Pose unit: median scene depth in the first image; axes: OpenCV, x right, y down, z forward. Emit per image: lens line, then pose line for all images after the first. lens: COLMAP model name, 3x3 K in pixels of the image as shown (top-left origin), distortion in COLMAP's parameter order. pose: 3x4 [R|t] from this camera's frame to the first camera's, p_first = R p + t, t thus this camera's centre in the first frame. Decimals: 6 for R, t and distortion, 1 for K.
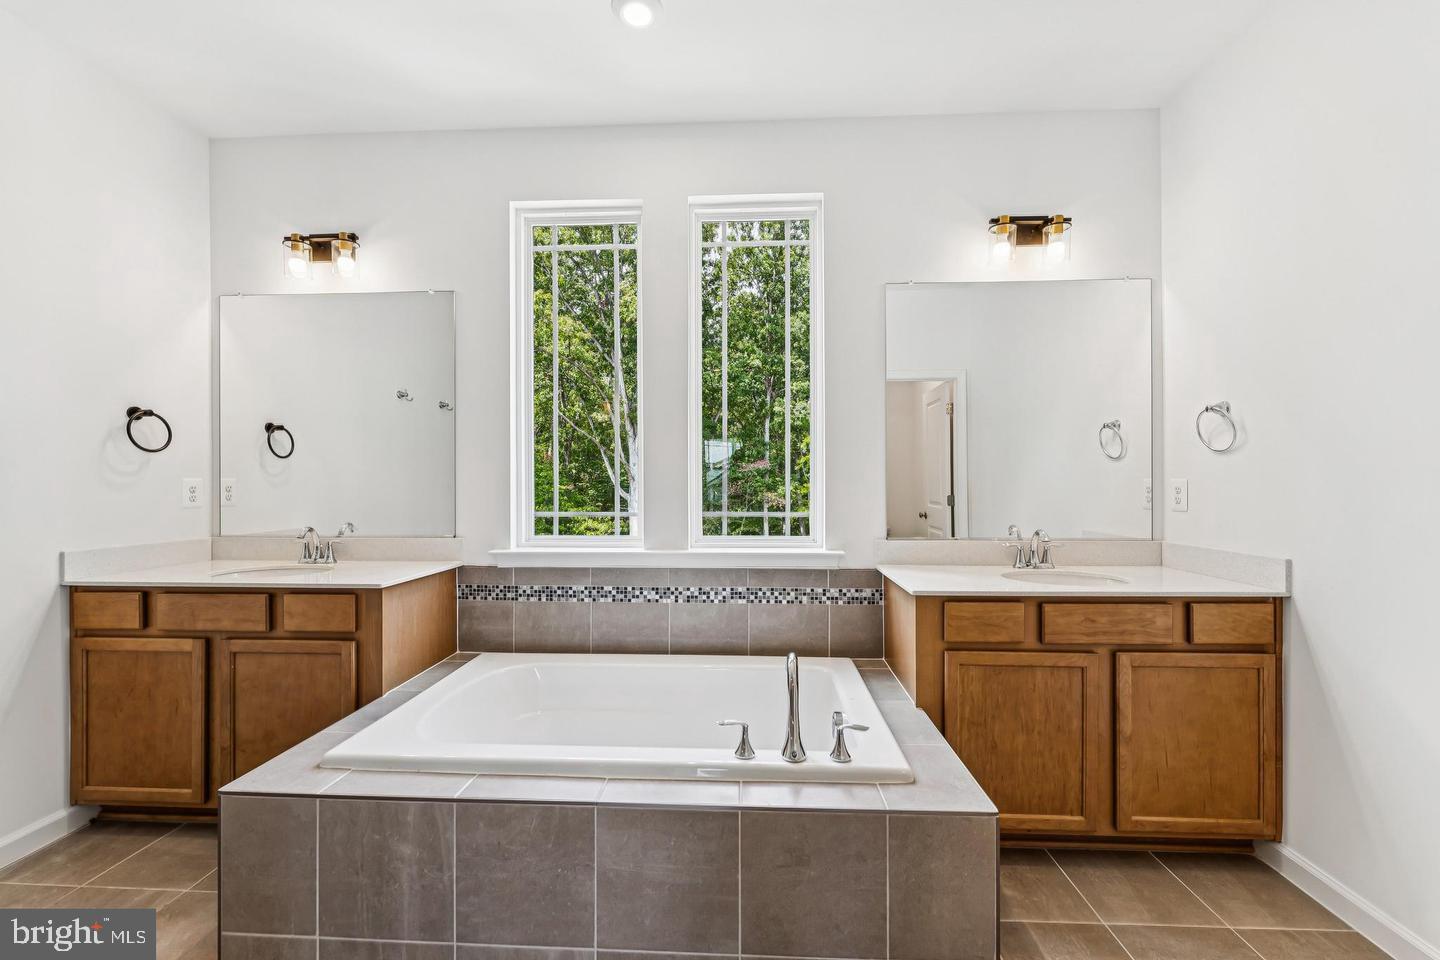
lens RADIAL K [[588.4, 0, 724.1], [0, 588.4, 486.5], [0, 0, 1]] dist [-0.001660, -0.000374]
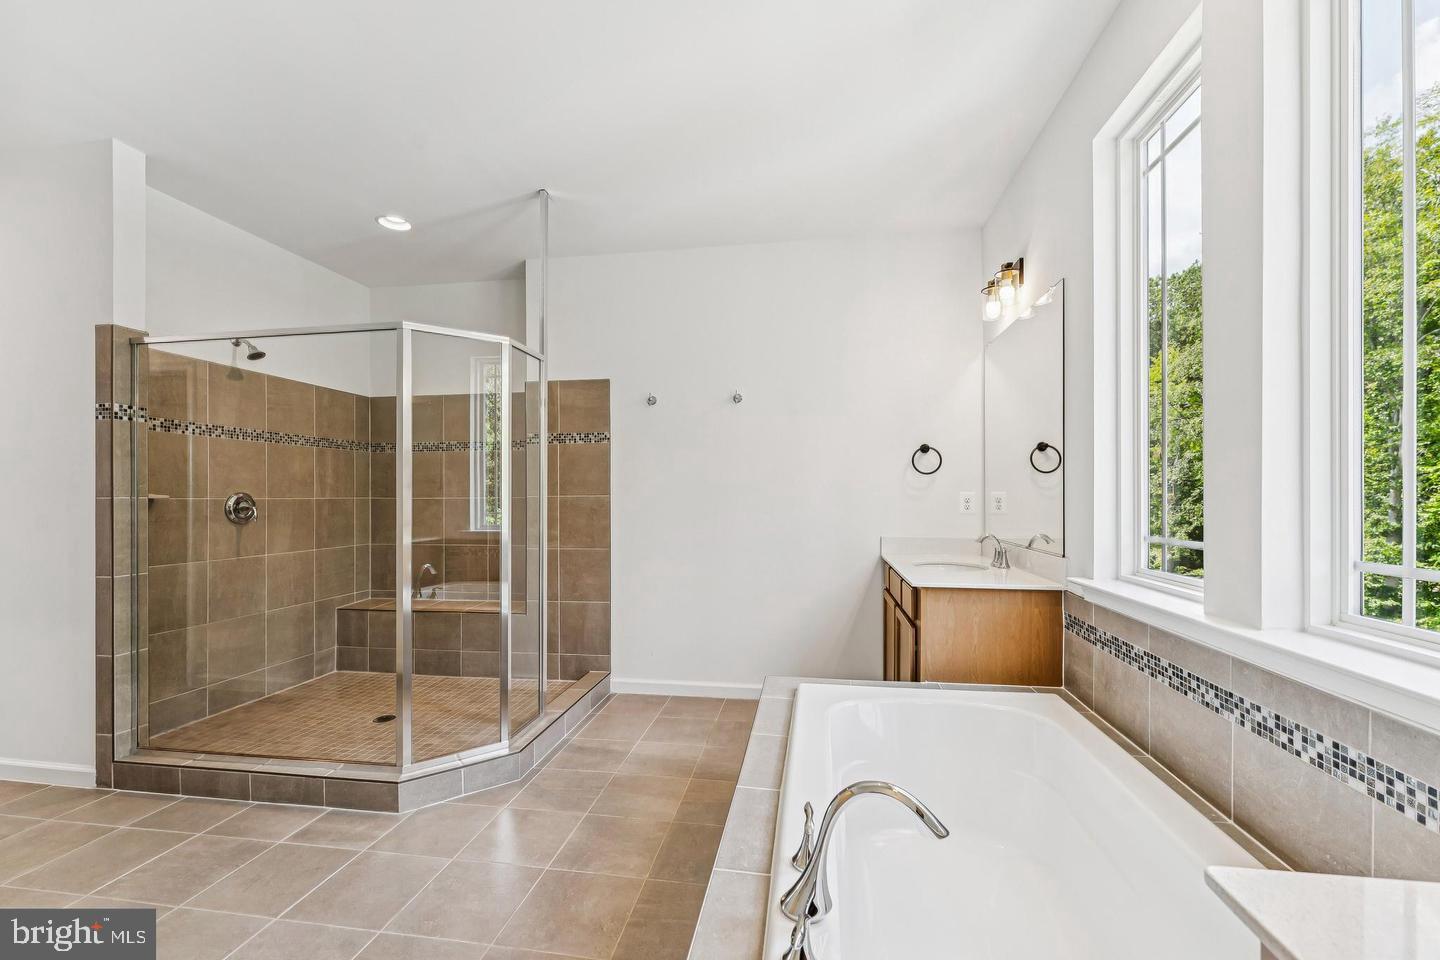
lens RADIAL K [[588.4, 0, 727.9], [0, 588.4, 499.9], [0, 0, 1]] dist [-0.001660, -0.000374]
pose [[-0.111057, 0.006482, -0.993793, 0.479124], [-0.003276, 0.999971, 0.006889, -0.003153], [0.993809, 0.004021, -0.111032, 0.609967]]
